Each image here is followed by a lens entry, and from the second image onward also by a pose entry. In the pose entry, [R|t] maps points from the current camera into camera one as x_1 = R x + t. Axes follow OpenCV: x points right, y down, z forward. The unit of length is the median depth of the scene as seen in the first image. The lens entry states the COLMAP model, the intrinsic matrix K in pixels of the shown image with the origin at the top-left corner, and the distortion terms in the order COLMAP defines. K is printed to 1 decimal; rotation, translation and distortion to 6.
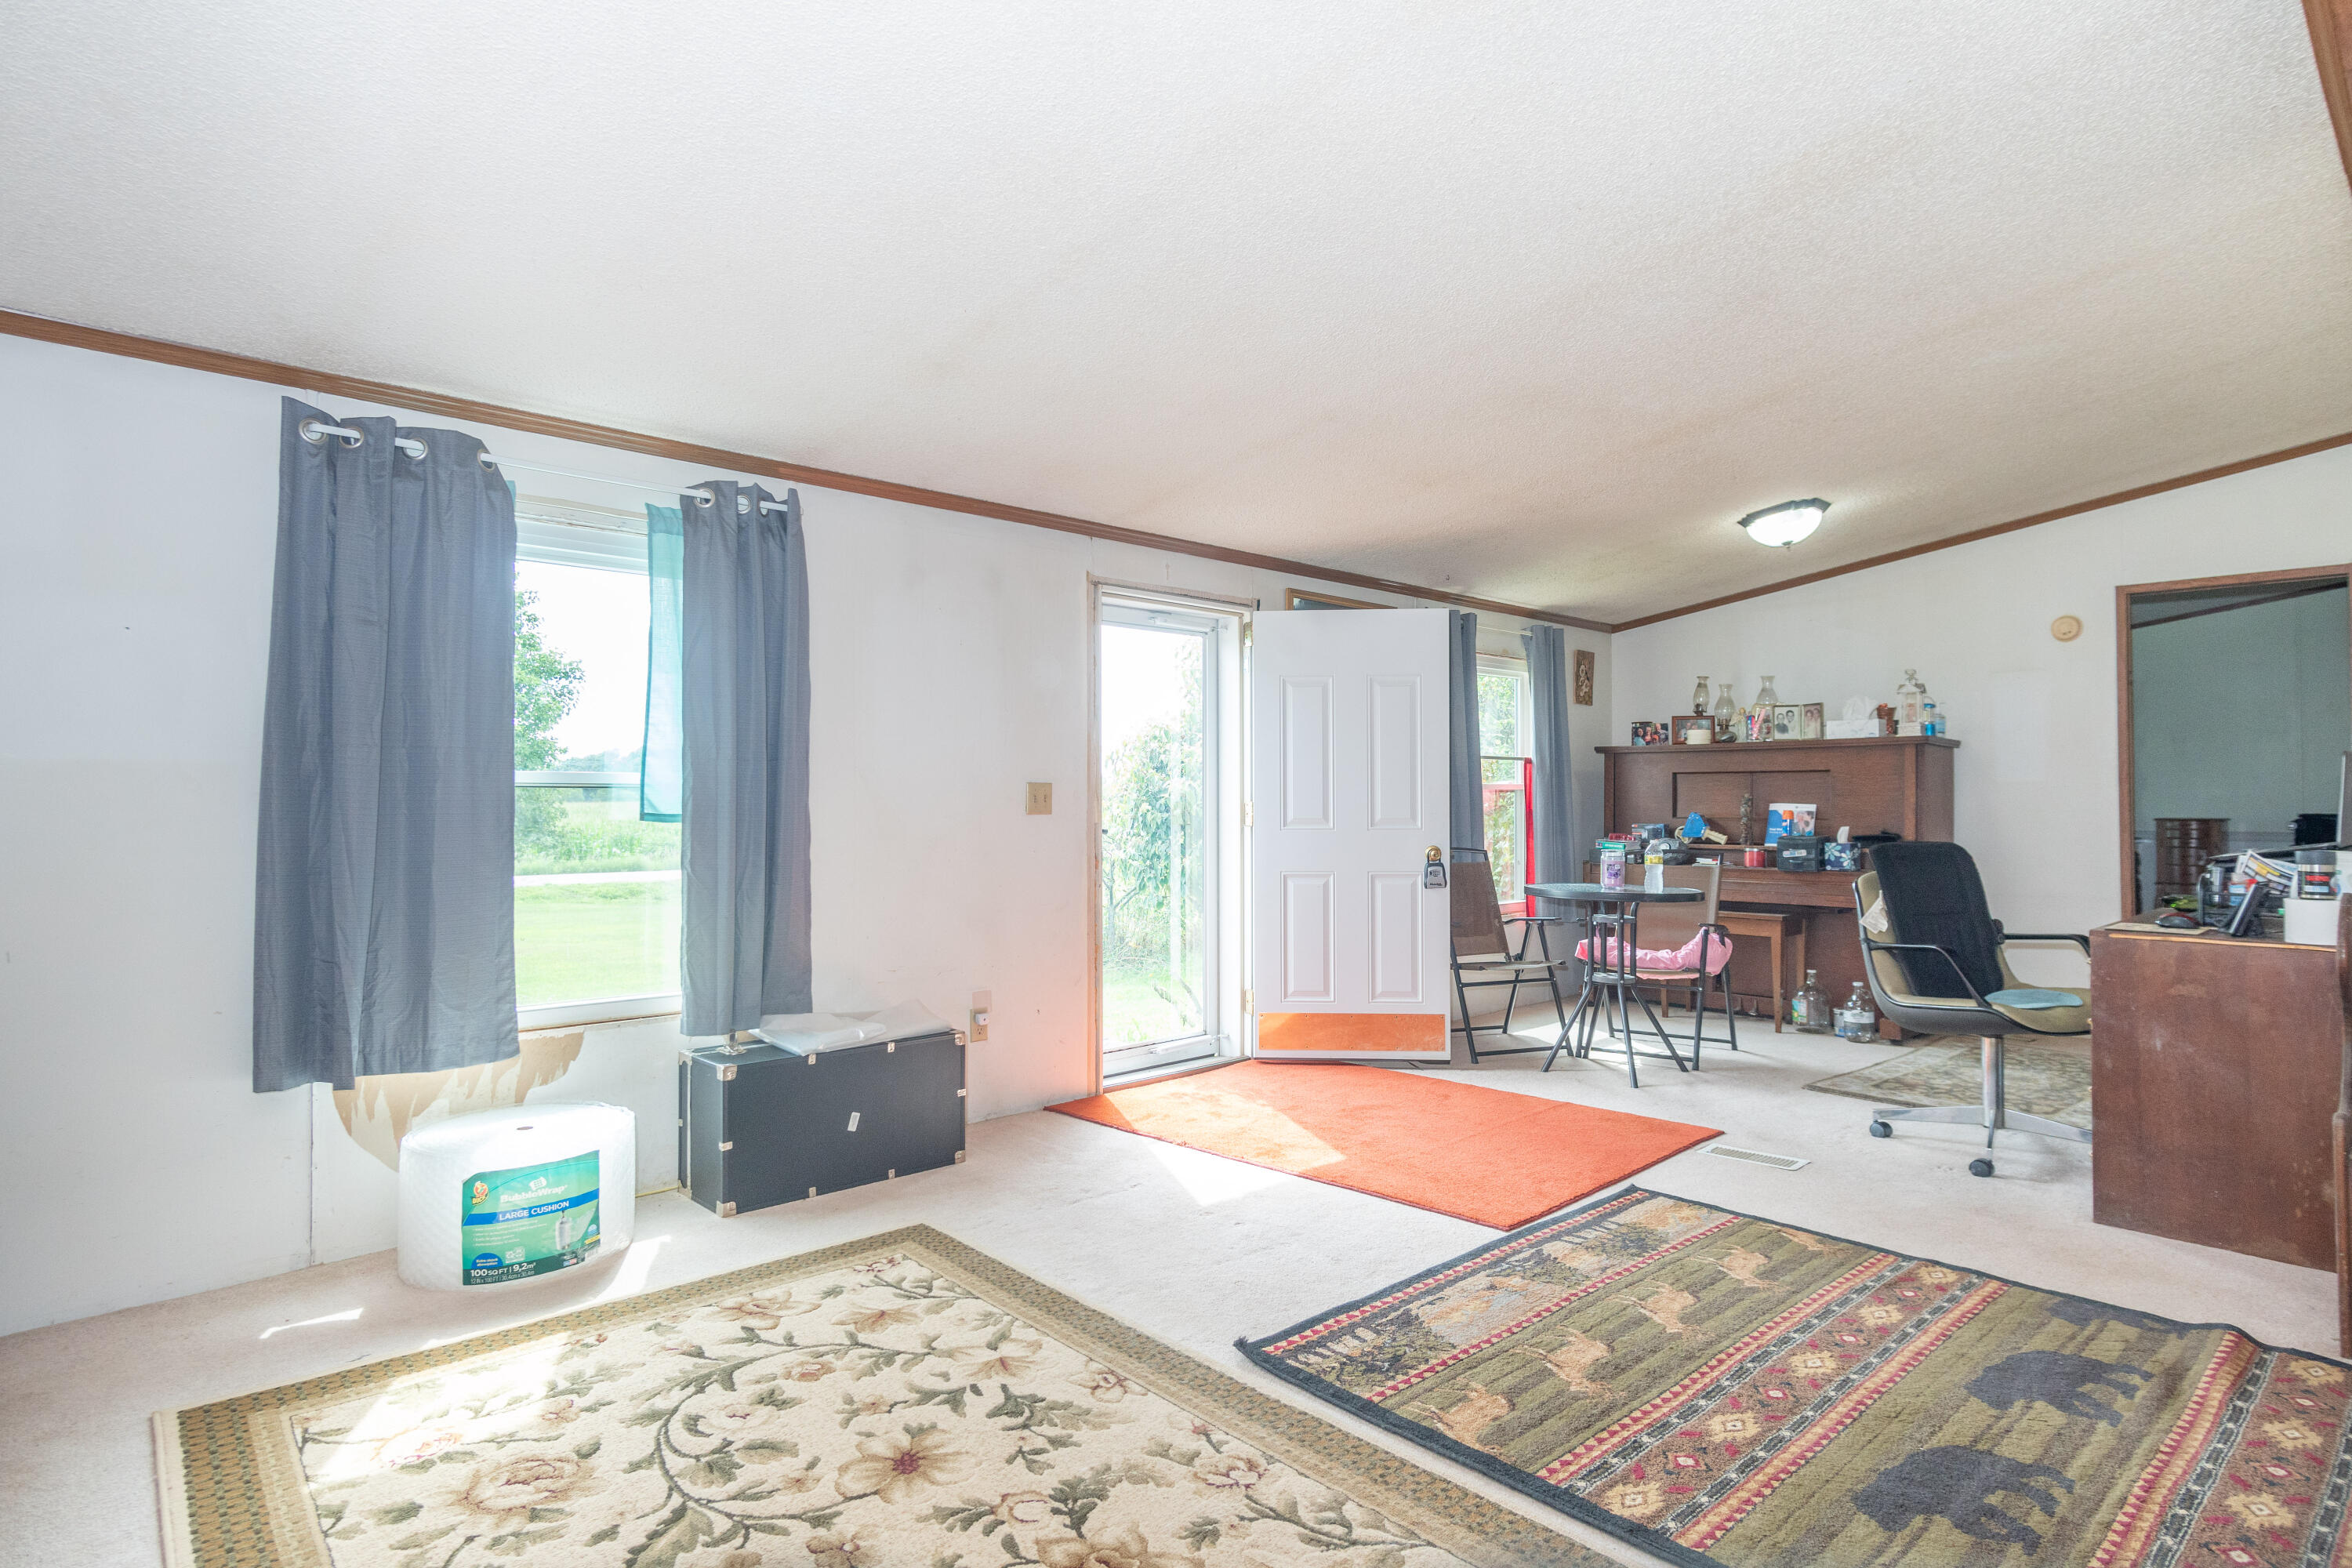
lens RADIAL K [[1251.7, 0, 1168.3], [0, 1251.7, 790.7], [0, 0, 1]] dist [0.005861, 0.001073]
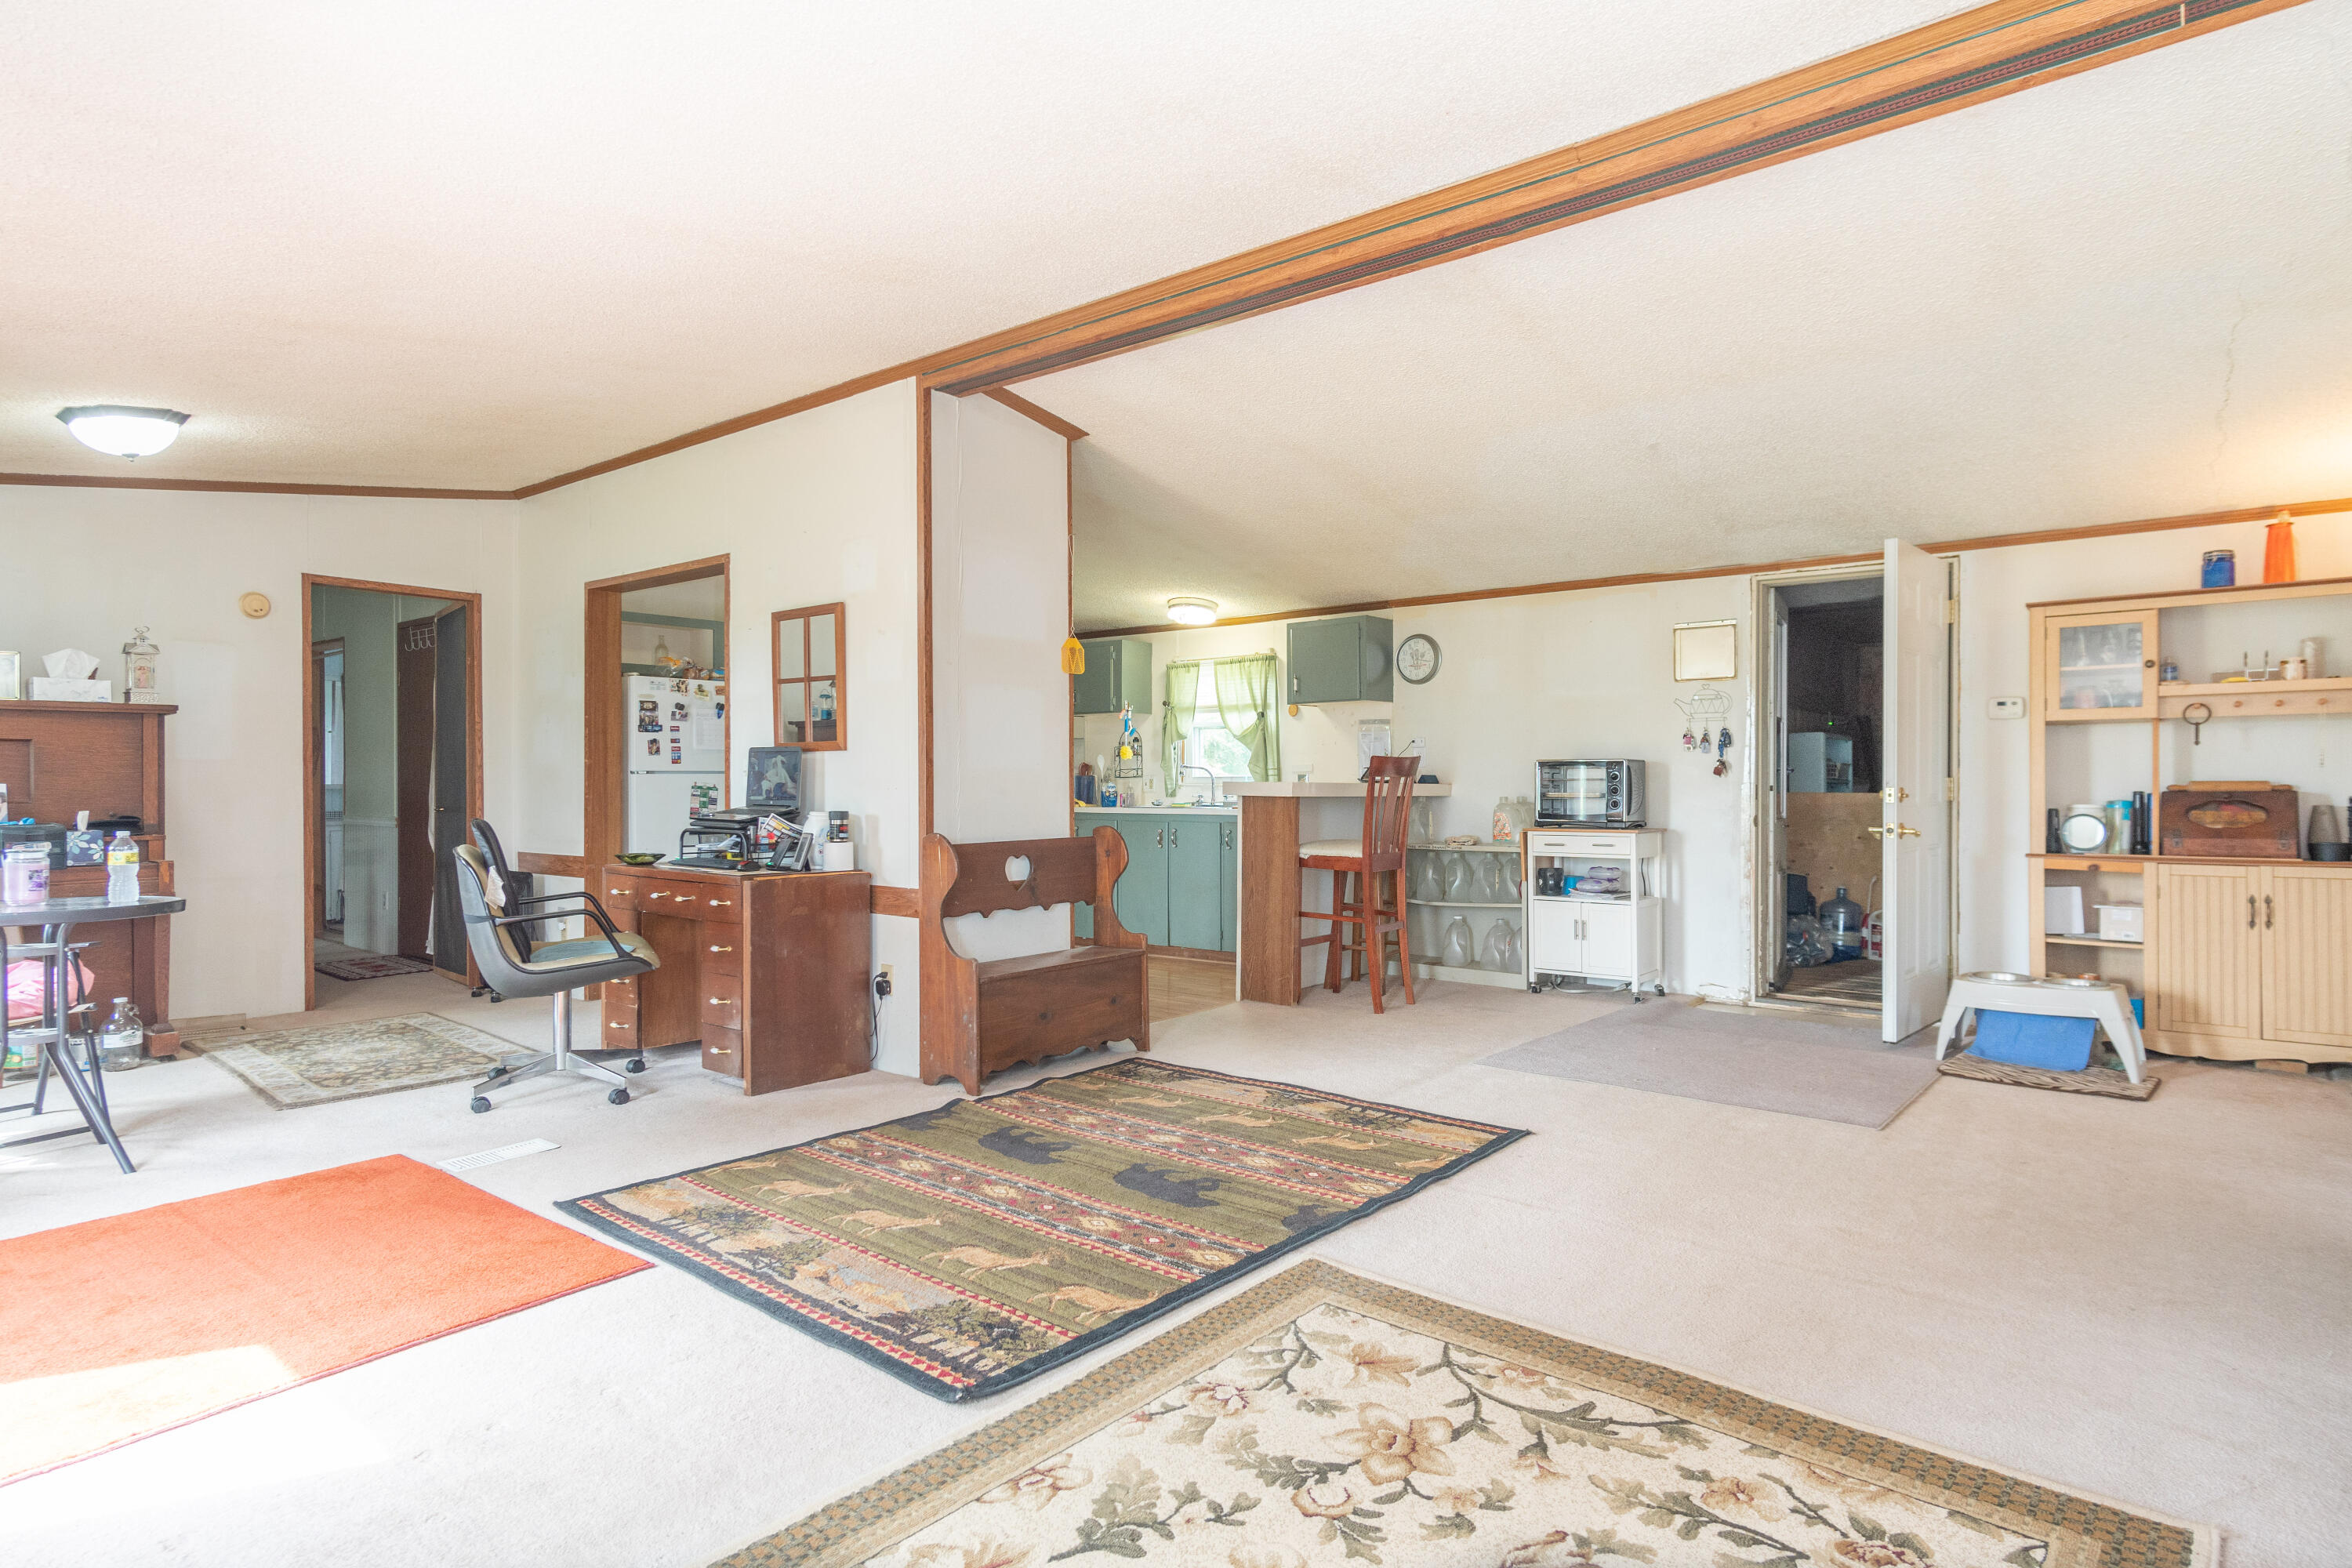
lens RADIAL K [[1251.7, 0, 1168.3], [0, 1251.7, 790.7], [0, 0, 1]] dist [0.005861, 0.001073]
pose [[-0.129919, -0.006378, 0.991504, -0.817981], [-0.006894, 0.999961, 0.005529, 0.015686], [-0.991501, -0.006117, -0.129958, 0.968532]]
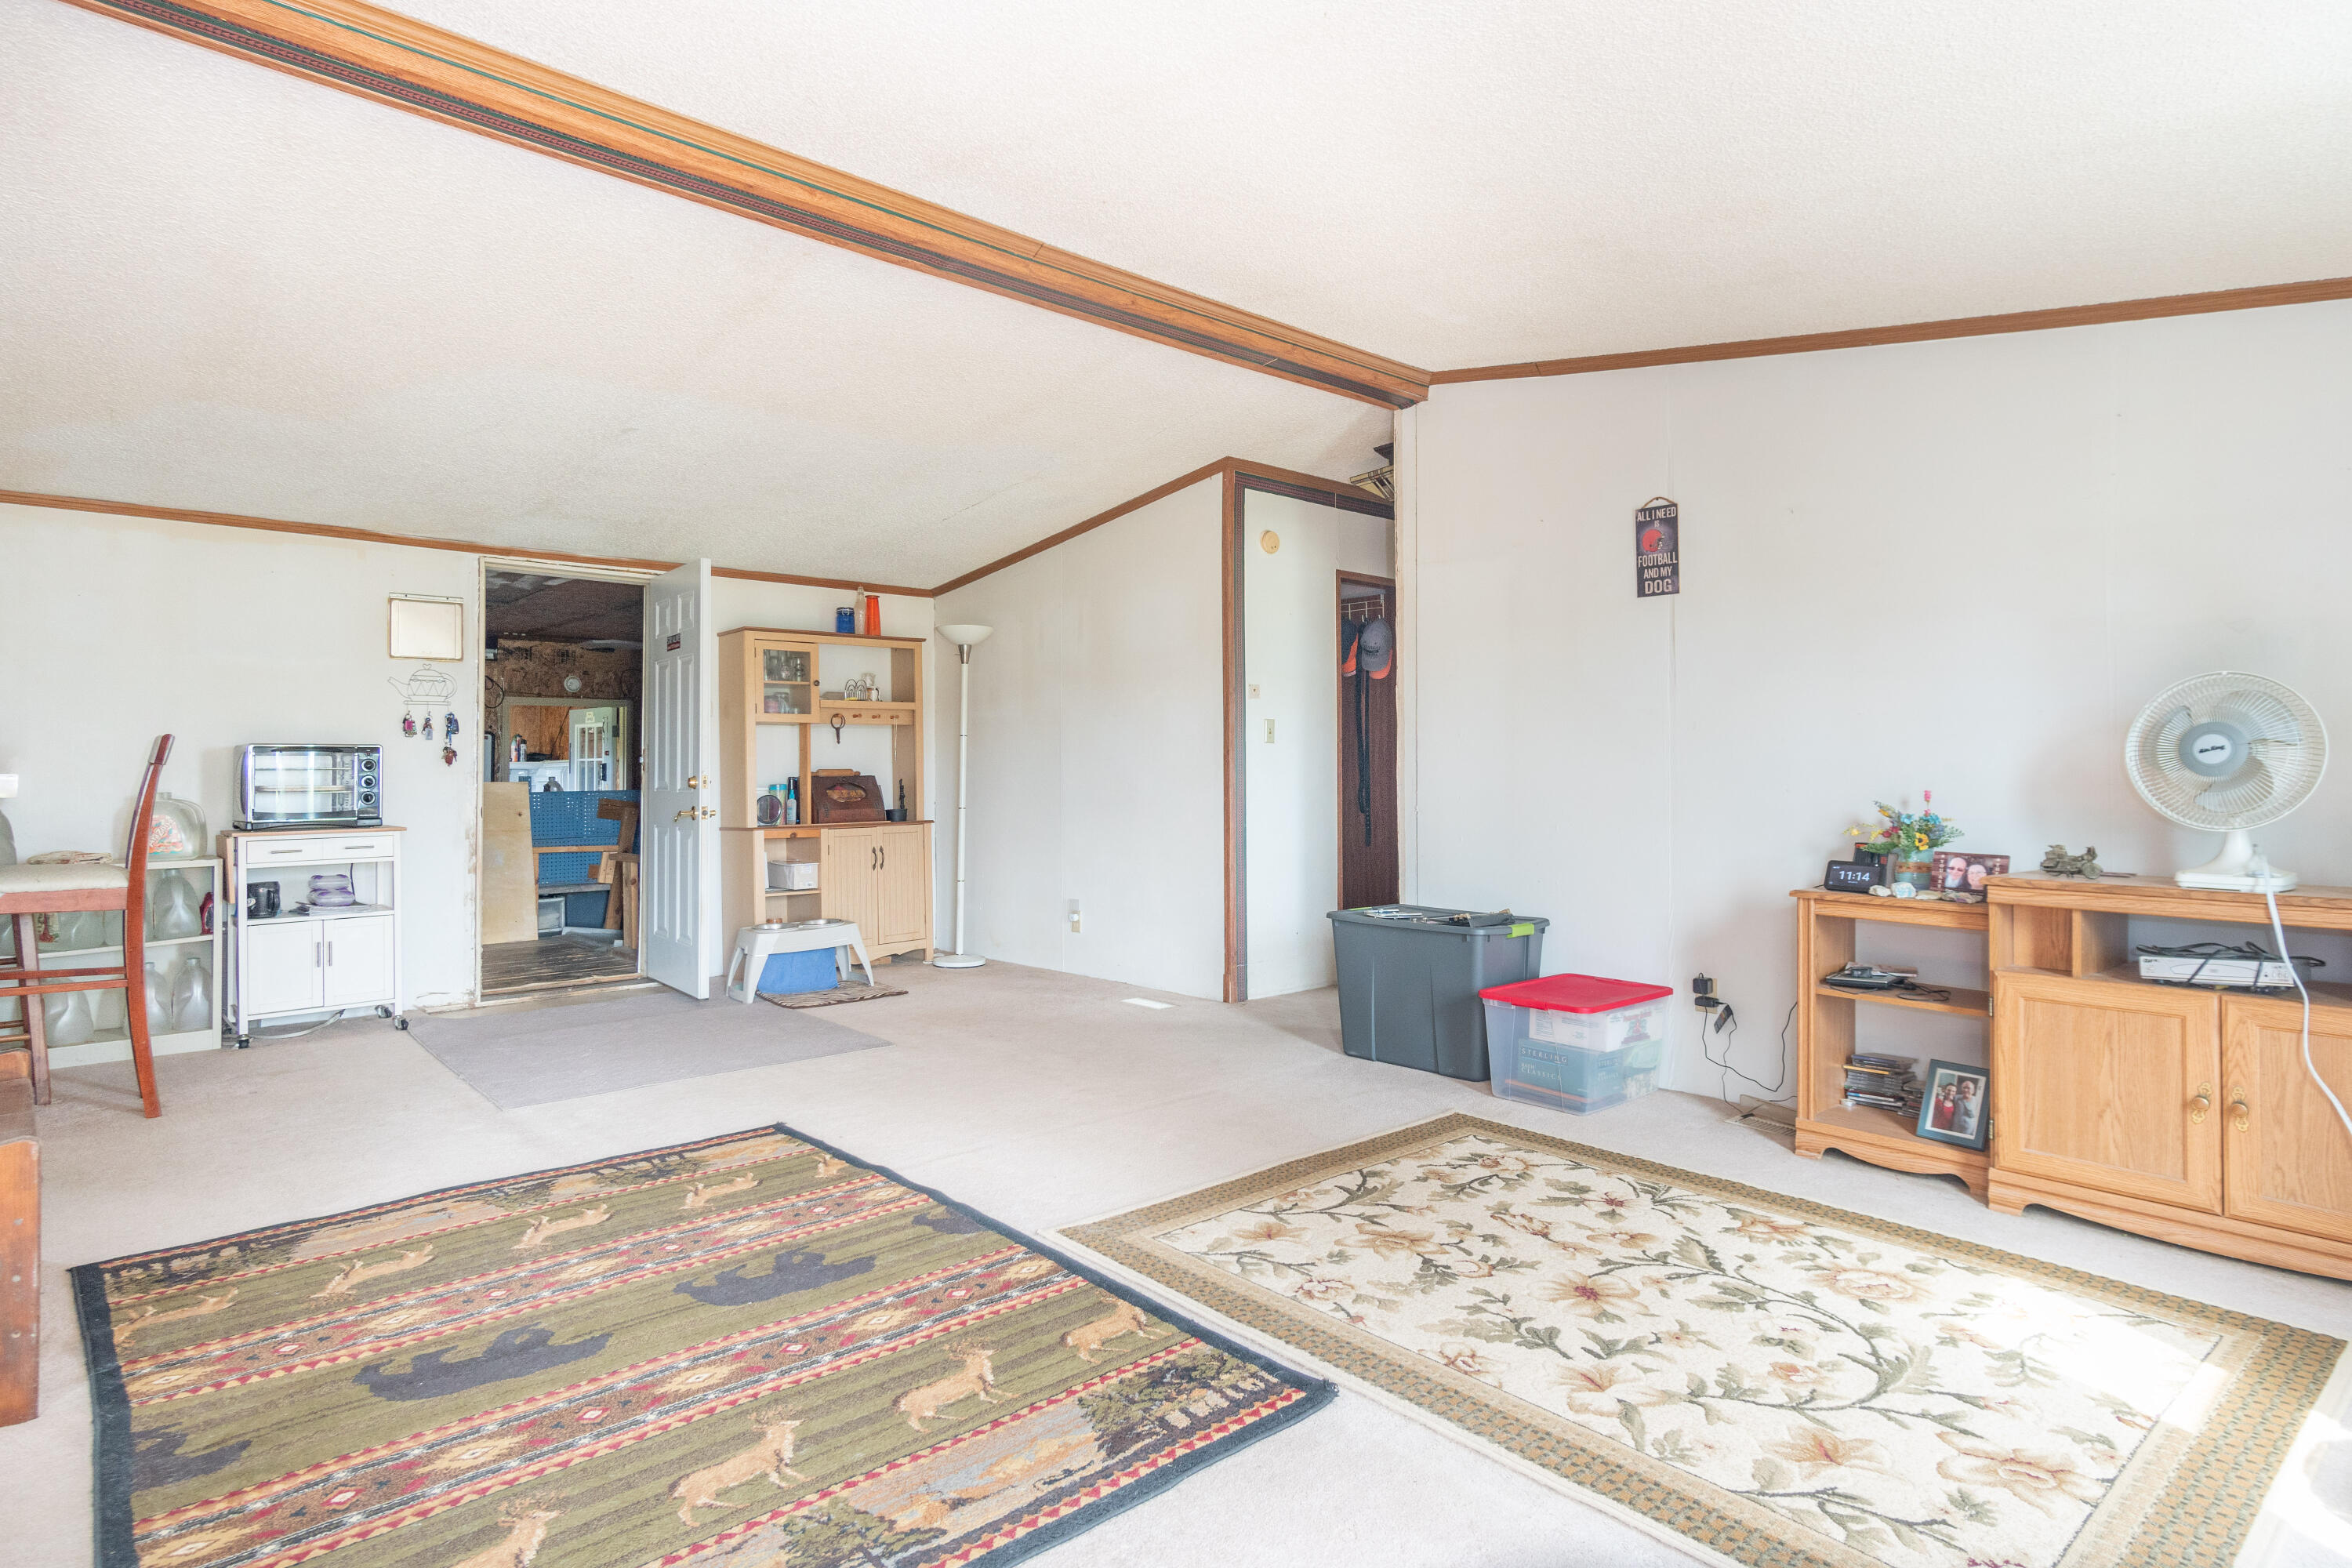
lens RADIAL K [[1261.0, 0, 1176.4], [0, 1261.0, 742.6], [0, 0, 1]] dist [0.002295, 0.001012]
pose [[-0.999984, 0.004791, 0.003011, 0.157878], [0.004707, 0.999620, -0.027145, 0.021143], [-0.003140, -0.027130, -0.999627, 1.868547]]
